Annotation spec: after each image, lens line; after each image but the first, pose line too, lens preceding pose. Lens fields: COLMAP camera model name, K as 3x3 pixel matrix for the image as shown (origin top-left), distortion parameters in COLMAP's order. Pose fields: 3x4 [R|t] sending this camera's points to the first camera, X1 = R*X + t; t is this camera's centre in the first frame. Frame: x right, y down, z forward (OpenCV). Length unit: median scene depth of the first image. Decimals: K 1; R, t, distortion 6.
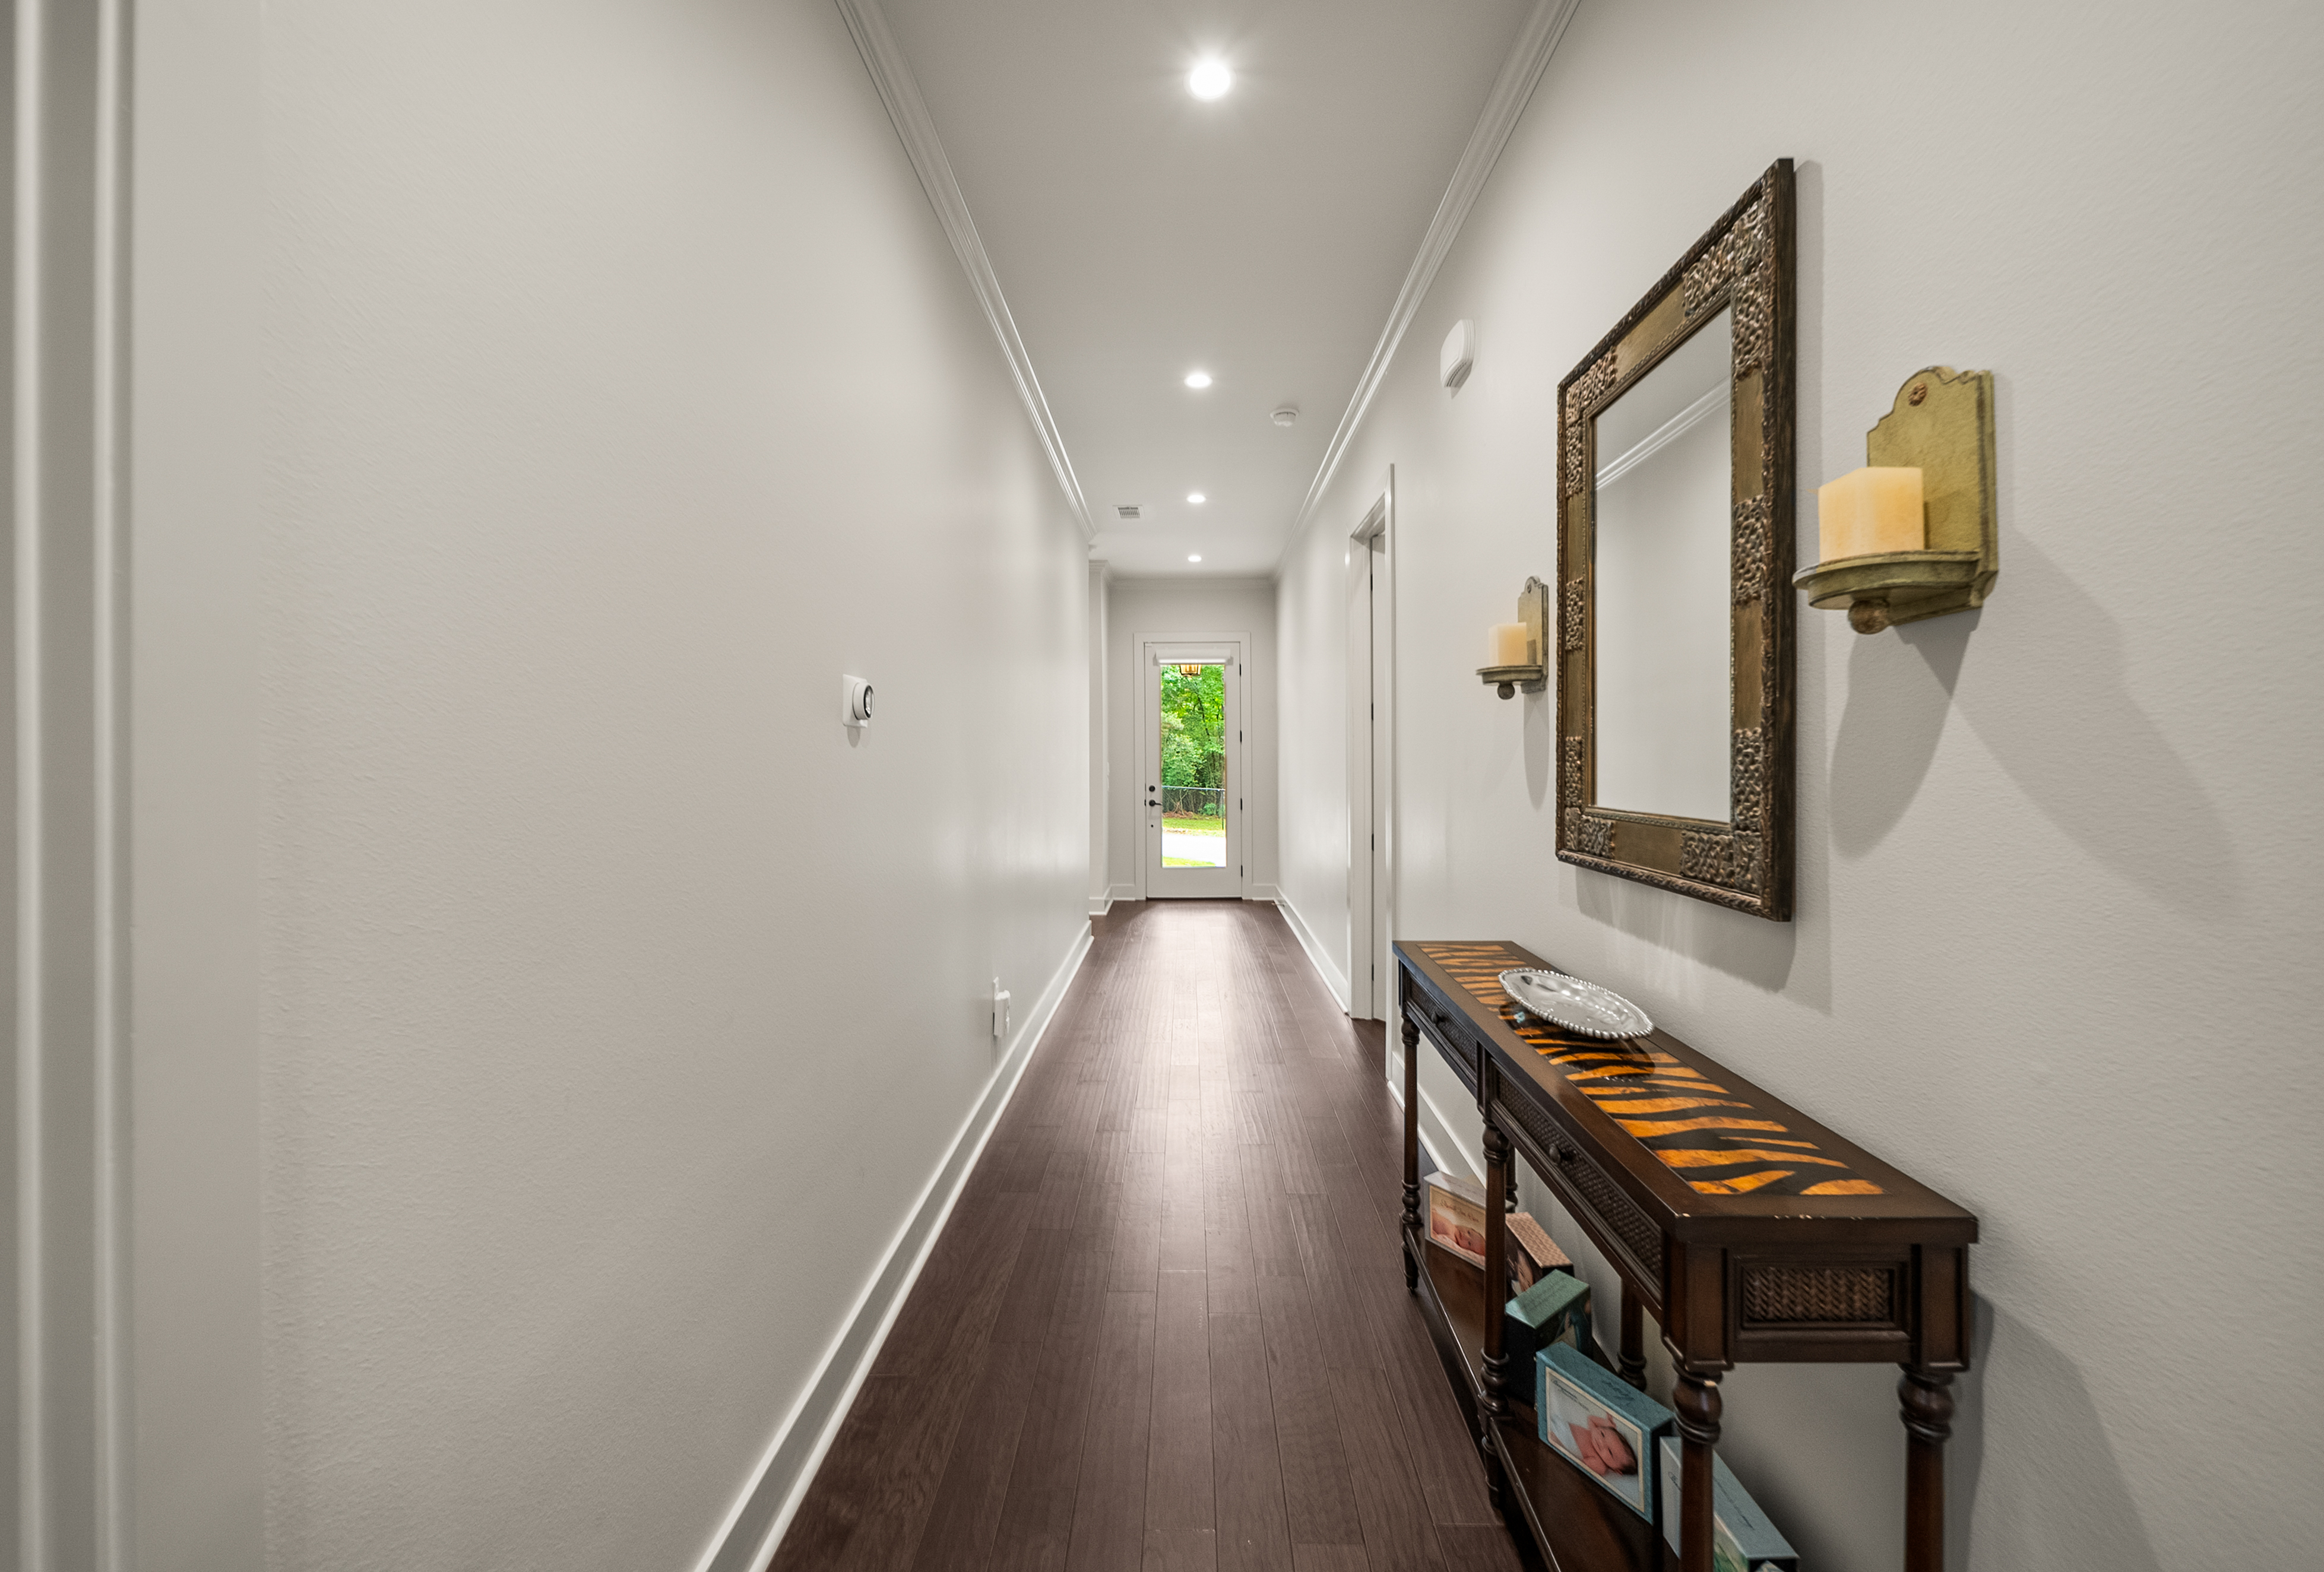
lens RADIAL K [[904.5, 0, 1168.8], [0, 904.5, 765.0], [0, 0, 1]] dist [-0.001659, -0.000654]
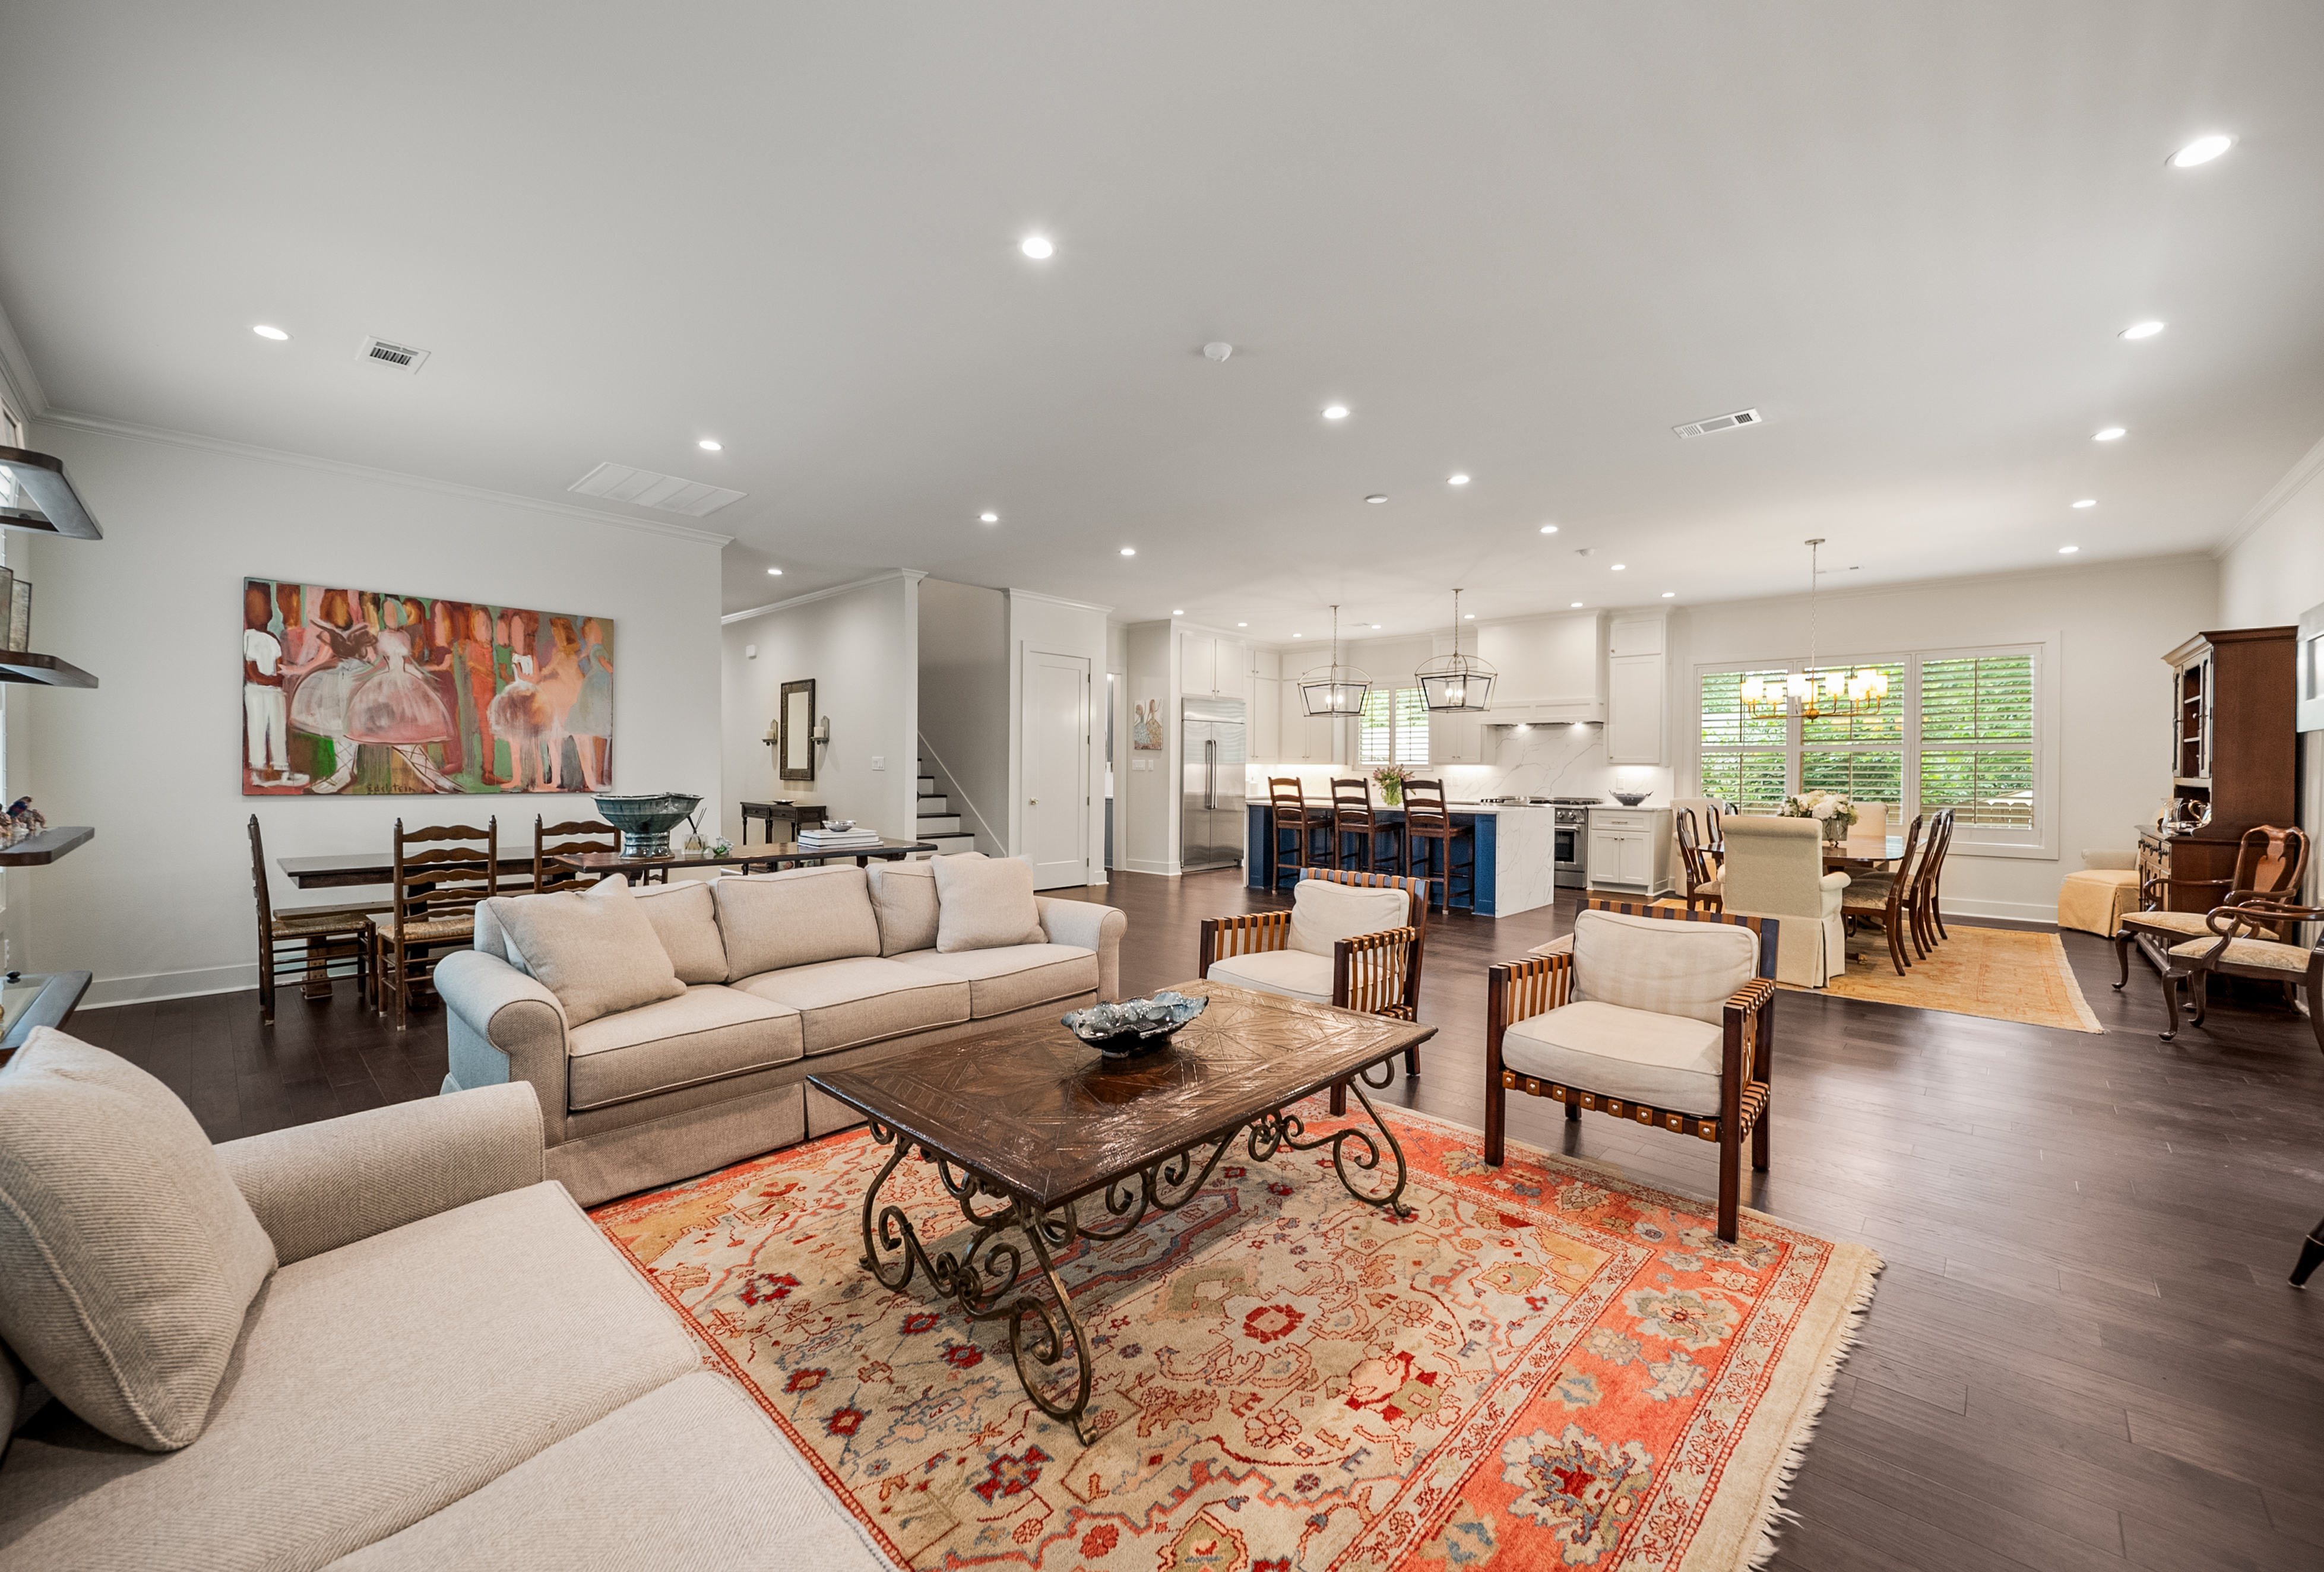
lens RADIAL K [[904.5, 0, 1168.8], [0, 904.5, 765.0], [0, 0, 1]] dist [-0.001659, -0.000654]
pose [[0.666745, 0.005505, 0.745266, -0.497266], [-0.000834, 0.999978, -0.006640, 0.014630], [-0.745286, 0.003806, 0.666734, -1.051254]]
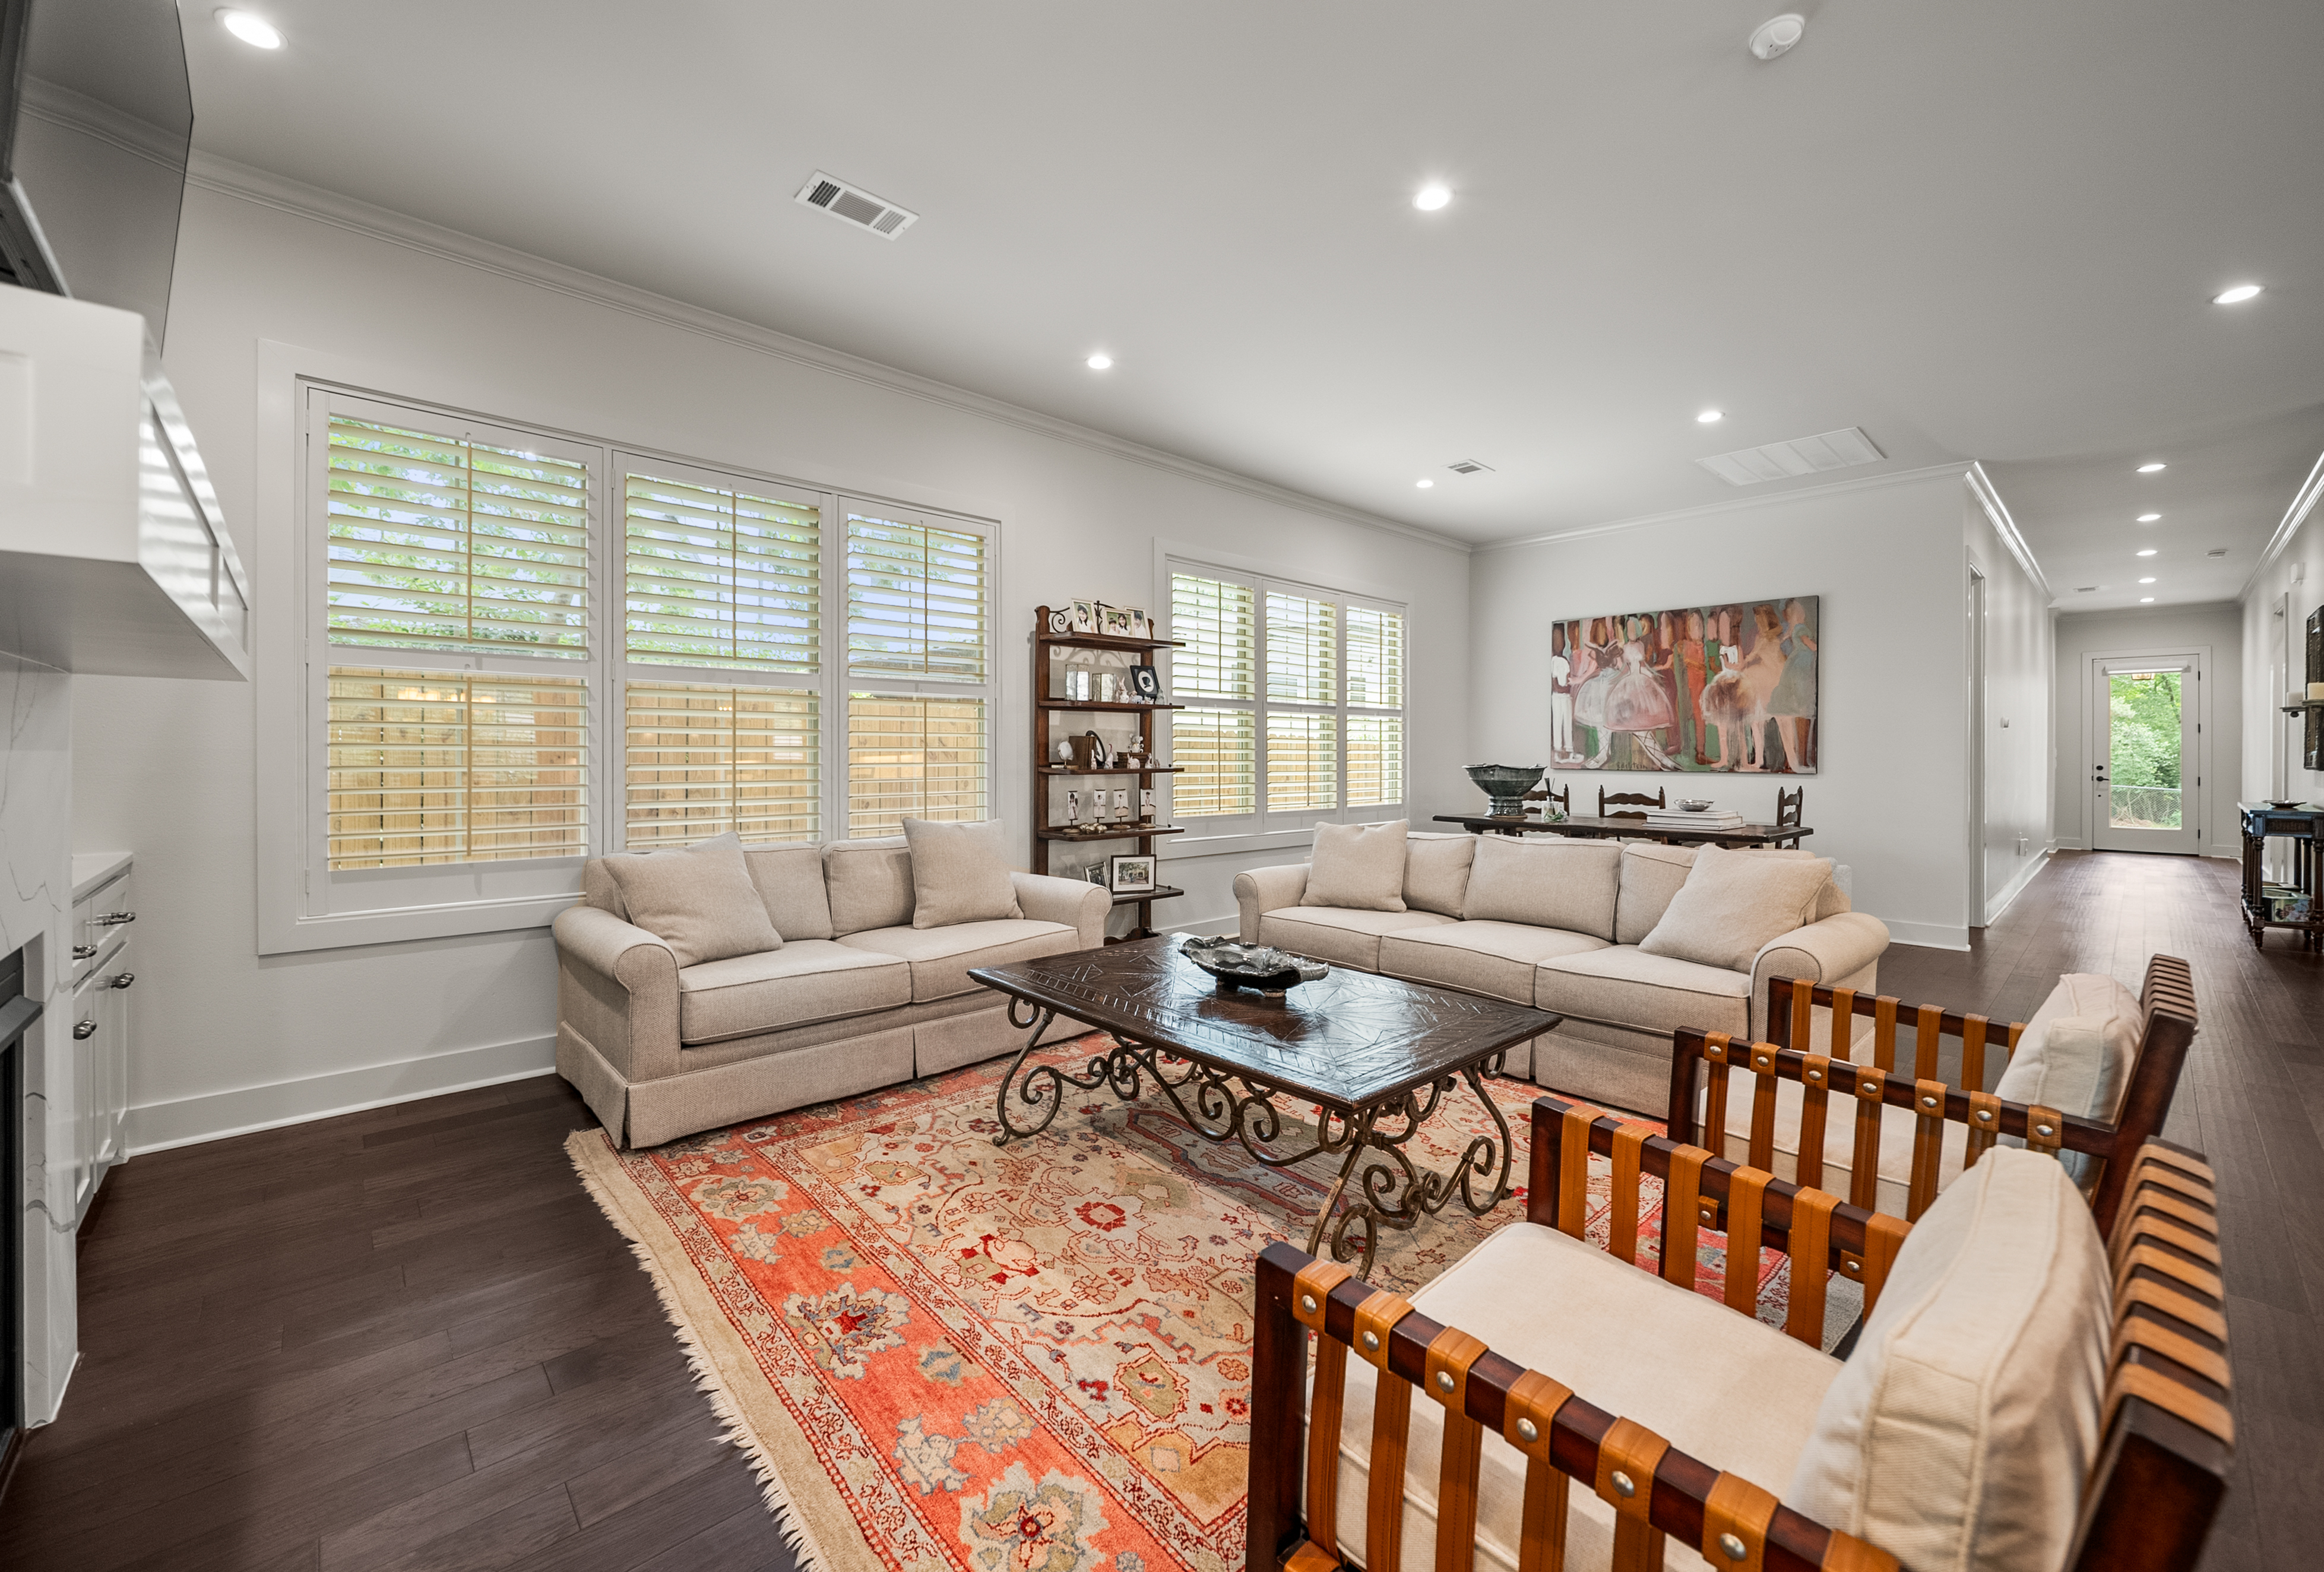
lens RADIAL K [[904.5, 0, 1168.8], [0, 904.5, 765.0], [0, 0, 1]] dist [-0.001659, -0.000654]
pose [[0.694859, 0.010398, -0.719071, -0.018642], [-0.006640, 0.999946, 0.008044, 0.024467], [0.719116, -0.000815, 0.694890, -1.091926]]
